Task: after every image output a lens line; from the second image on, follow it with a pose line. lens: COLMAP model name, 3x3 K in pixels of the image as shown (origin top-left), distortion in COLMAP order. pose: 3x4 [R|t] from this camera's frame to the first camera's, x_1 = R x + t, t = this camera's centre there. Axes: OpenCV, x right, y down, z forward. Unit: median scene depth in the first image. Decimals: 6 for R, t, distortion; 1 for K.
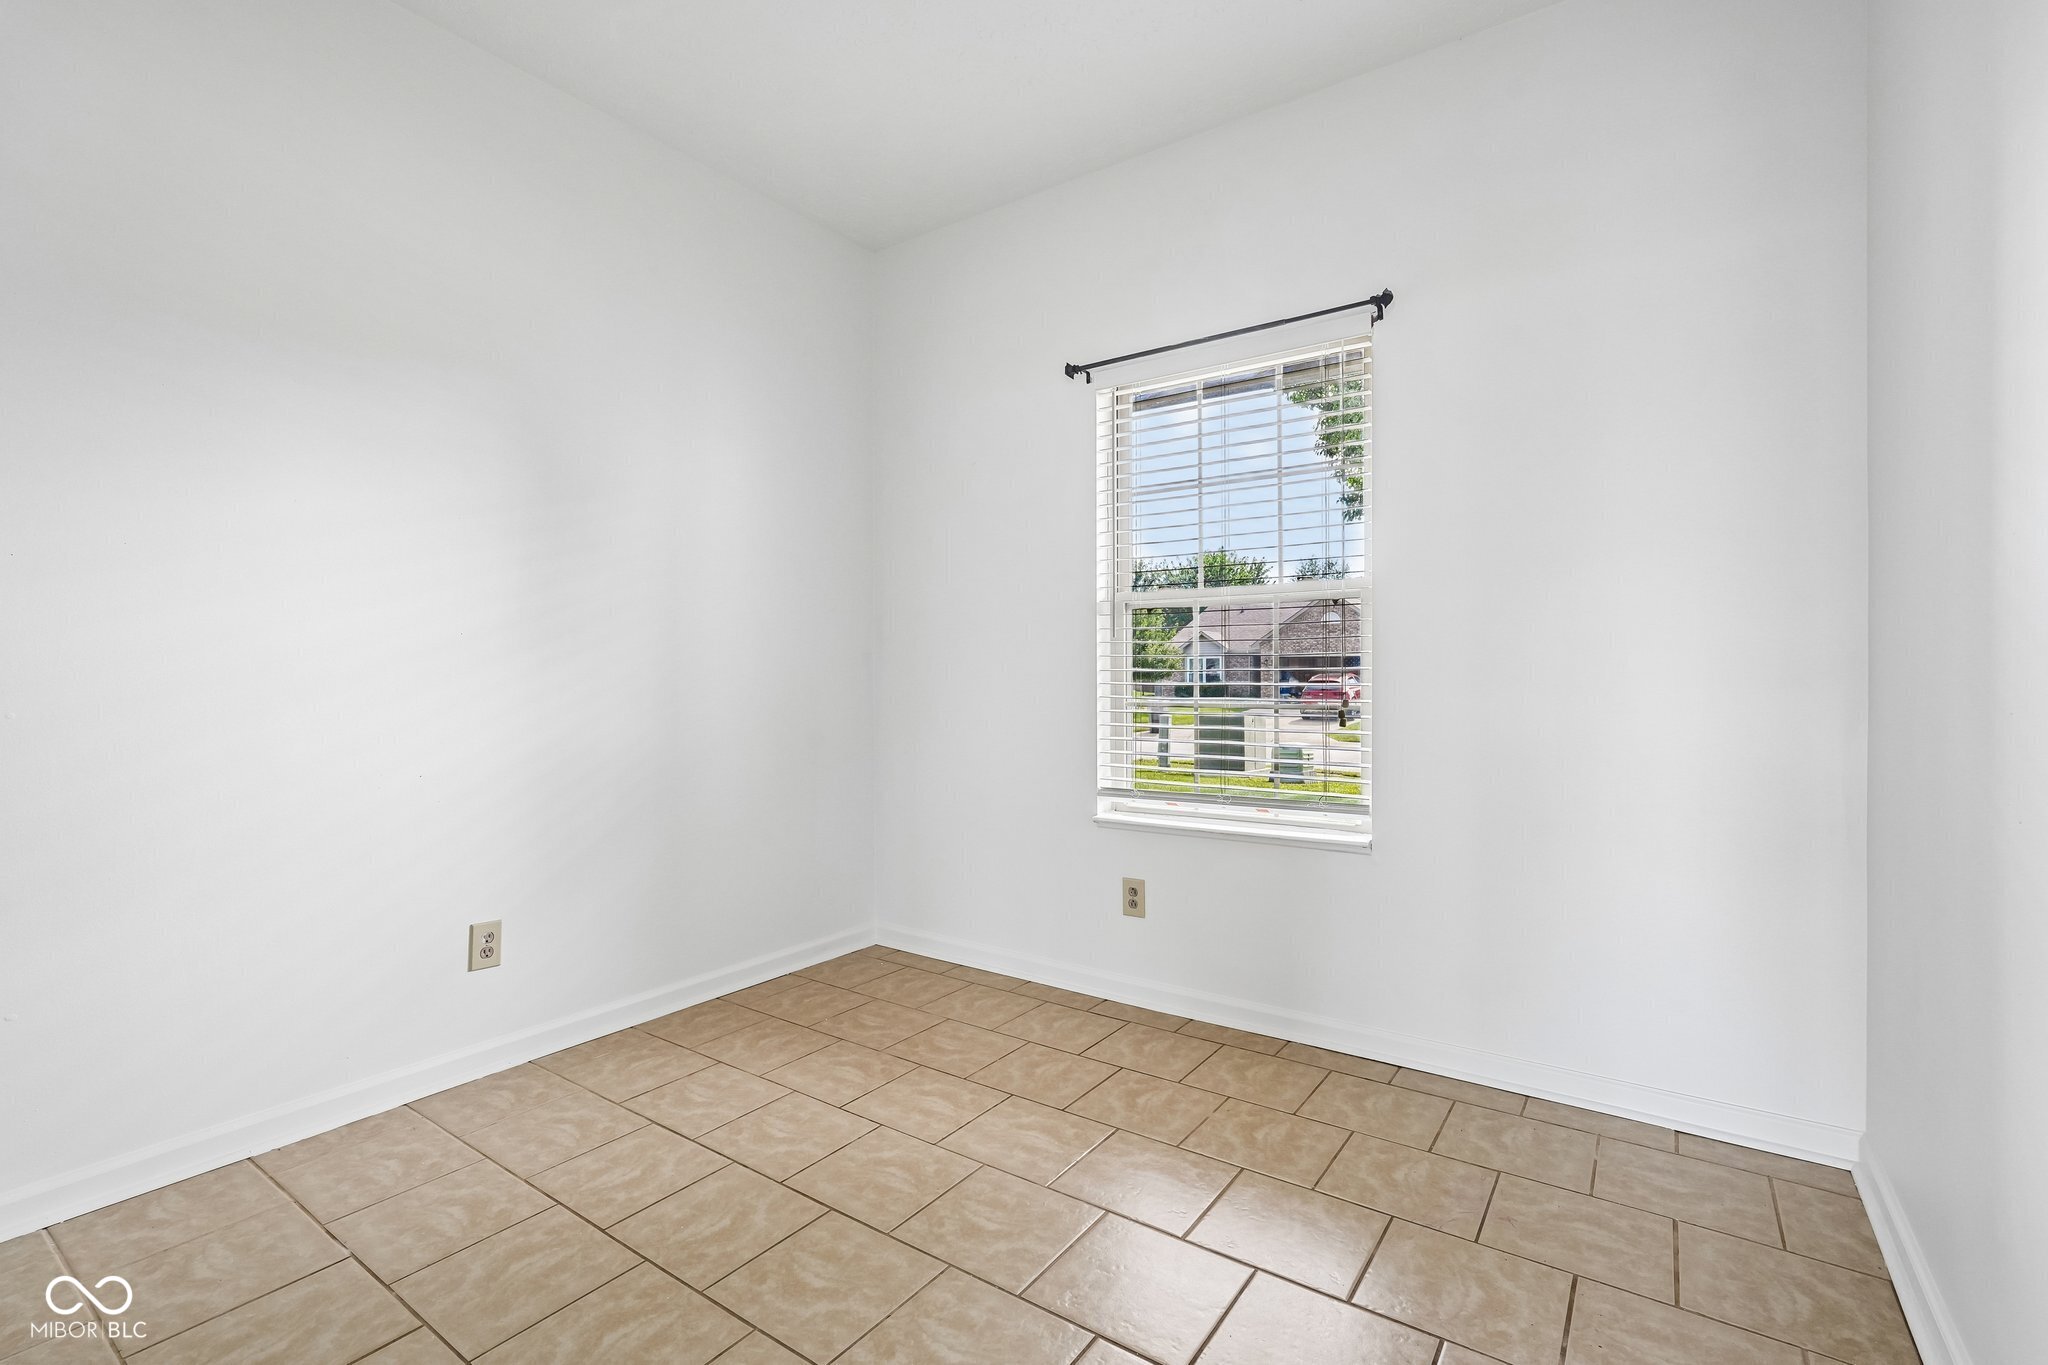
lens RADIAL K [[921.8, 0, 1016.6], [0, 921.8, 687.5], [0, 0, 1]] dist [-0.014239, 0.008571]
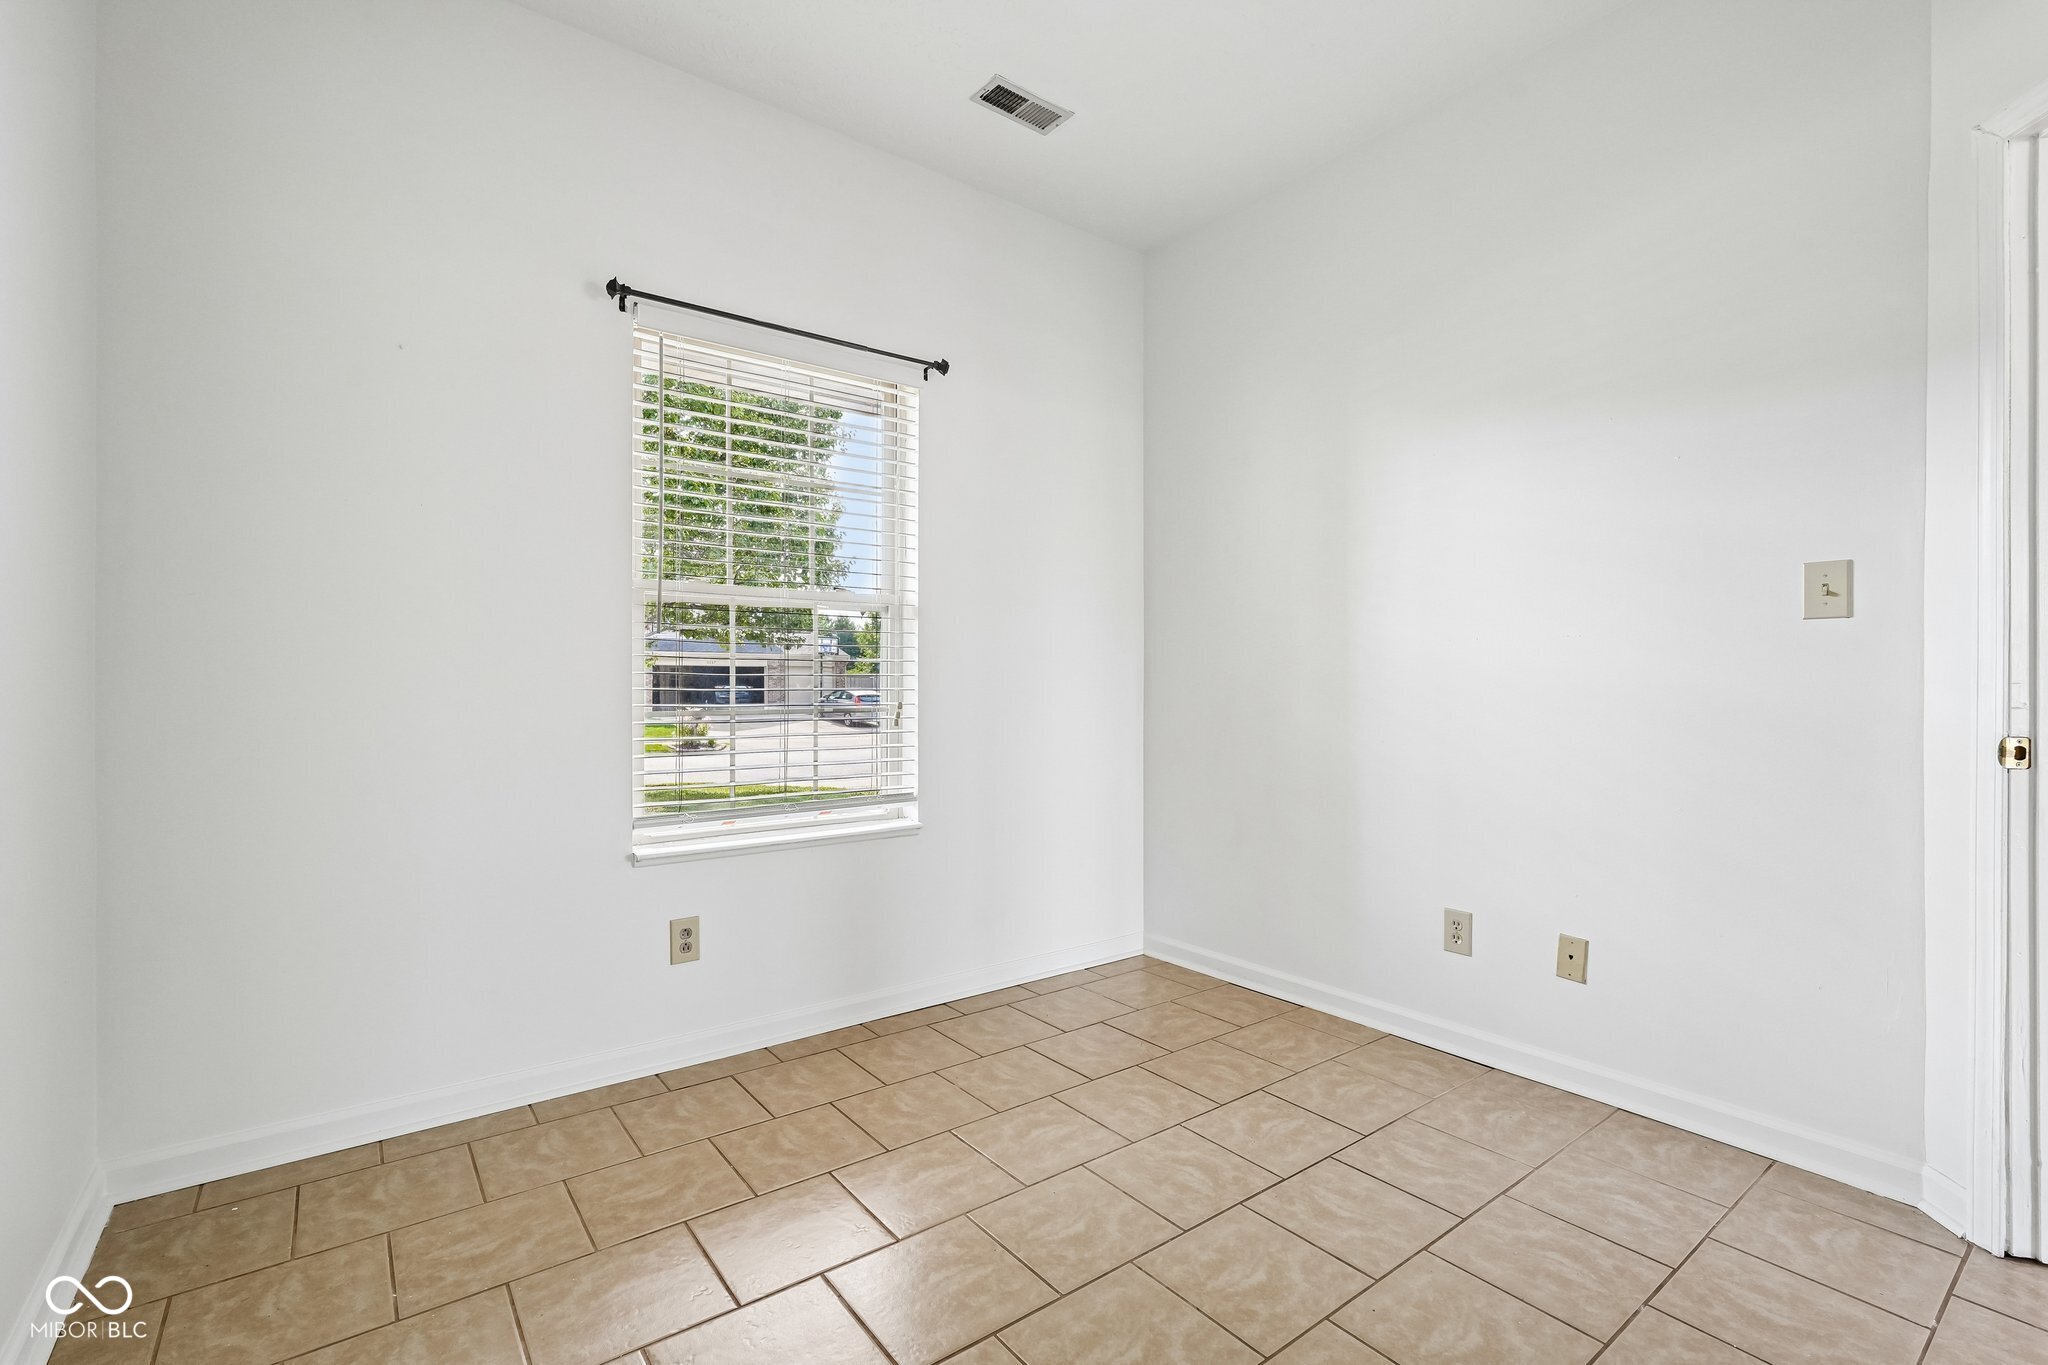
lens RADIAL K [[921.8, 0, 1030.4], [0, 921.8, 674.4], [0, 0, 1]] dist [-0.014239, 0.008571]
pose [[0.285579, 0.015693, 0.958227, -0.632597], [0.008840, 0.999780, -0.019008, 0.003339], [-0.958314, 0.013899, 0.285378, 0.476231]]
